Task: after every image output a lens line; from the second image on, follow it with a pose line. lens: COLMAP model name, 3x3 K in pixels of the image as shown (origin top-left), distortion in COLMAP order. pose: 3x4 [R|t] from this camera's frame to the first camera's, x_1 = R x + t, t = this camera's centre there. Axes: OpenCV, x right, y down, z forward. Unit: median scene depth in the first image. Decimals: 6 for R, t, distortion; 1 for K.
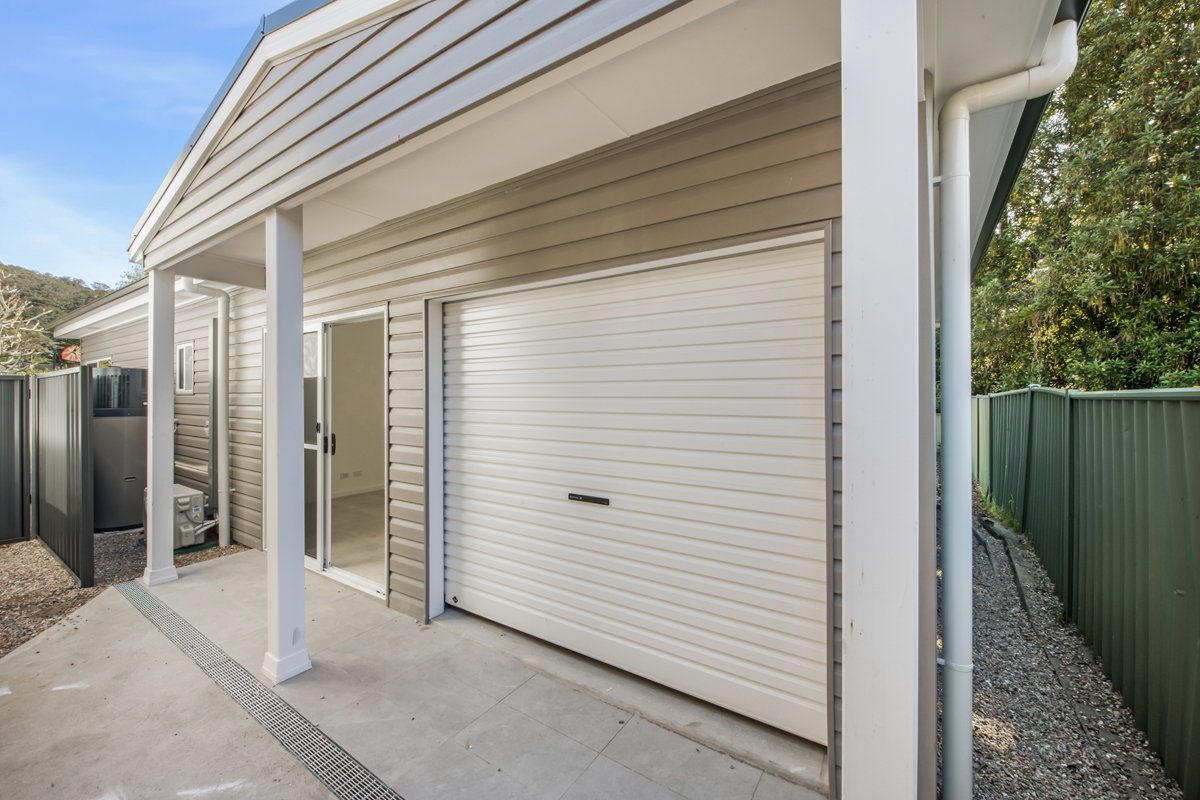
lens RADIAL K [[486.0, 0, 600.3], [0, 486.0, 389.5], [0, 0, 1]] dist [-0.015415, 0.000017]
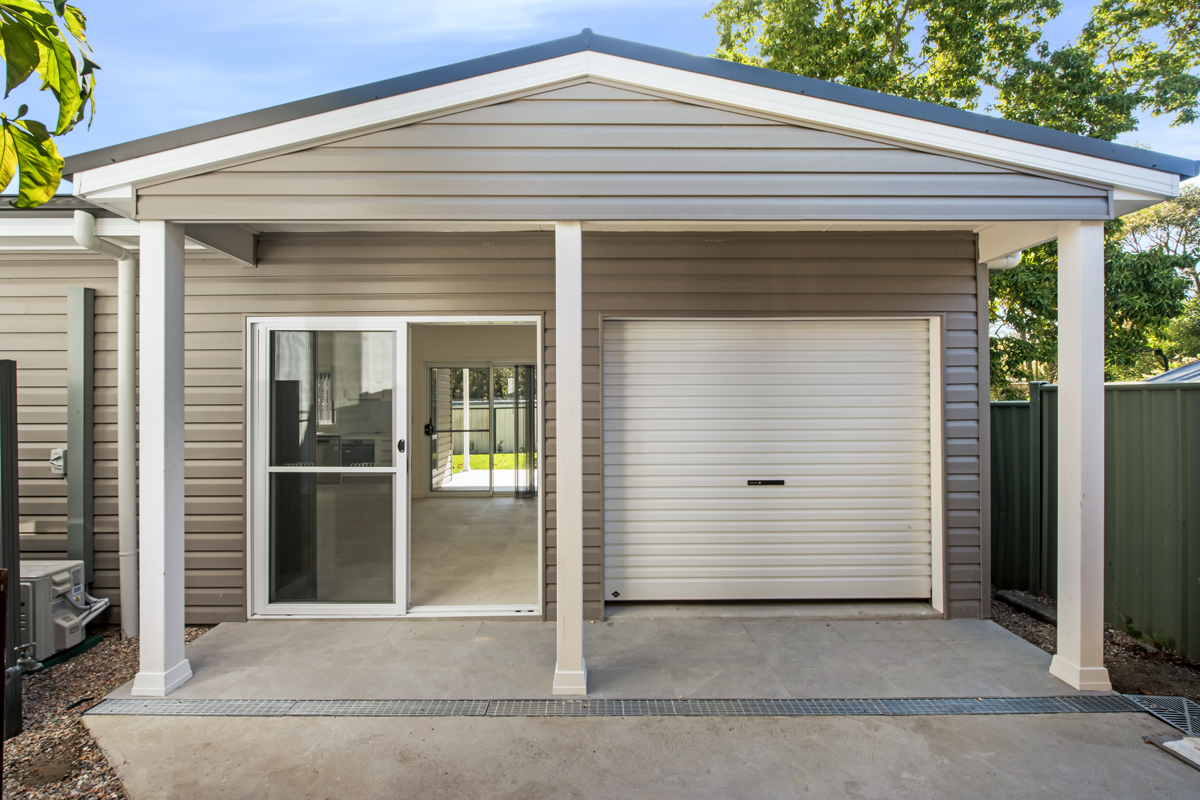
lens RADIAL K [[510.3, 0, 596.7], [0, 510.3, 399.3], [0, 0, 1]] dist [-0.009495, -0.000231]
pose [[0.818718, -0.000254, 0.574196, -1.162848], [-0.003275, 0.999982, 0.005112, -0.011744], [-0.574187, -0.006065, 0.818702, 0.104871]]
